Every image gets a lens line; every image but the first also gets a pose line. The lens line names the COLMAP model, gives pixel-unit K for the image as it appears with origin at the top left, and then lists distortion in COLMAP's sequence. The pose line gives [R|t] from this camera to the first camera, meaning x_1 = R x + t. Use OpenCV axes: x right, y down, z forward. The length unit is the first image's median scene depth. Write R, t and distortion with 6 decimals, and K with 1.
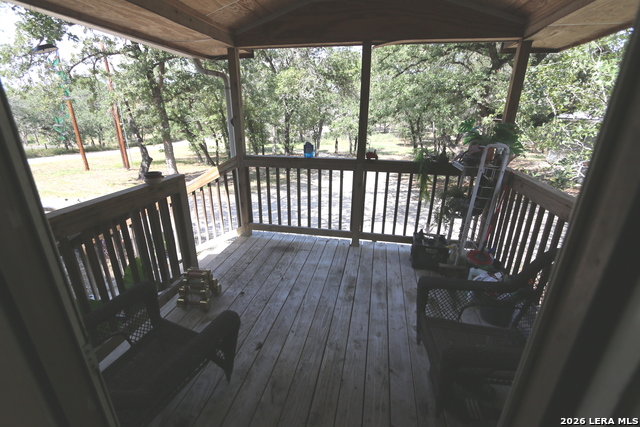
lens RADIAL K [[291.8, 0, 323.0], [0, 291.8, 218.9], [0, 0, 1]] dist [-0.015472, 0.000111]
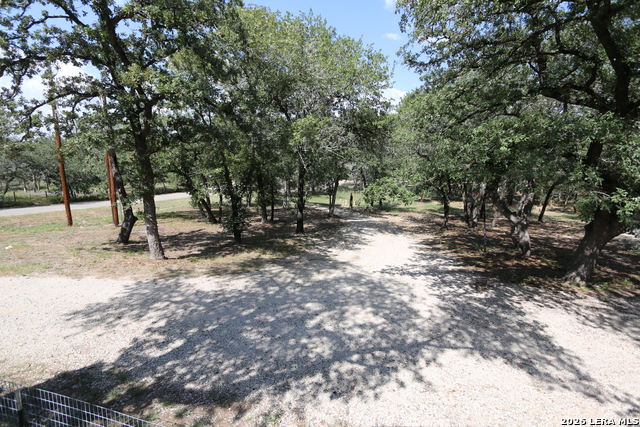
lens RADIAL K [[291.8, 0, 318.9], [0, 291.8, 211.5], [0, 0, 1]] dist [-0.015472, 0.000111]
pose [[0.998629, 0.026081, -0.045390, -0.029282], [-0.034302, 0.980989, -0.191006, -0.070866], [0.039546, 0.192301, 0.980539, 0.175082]]
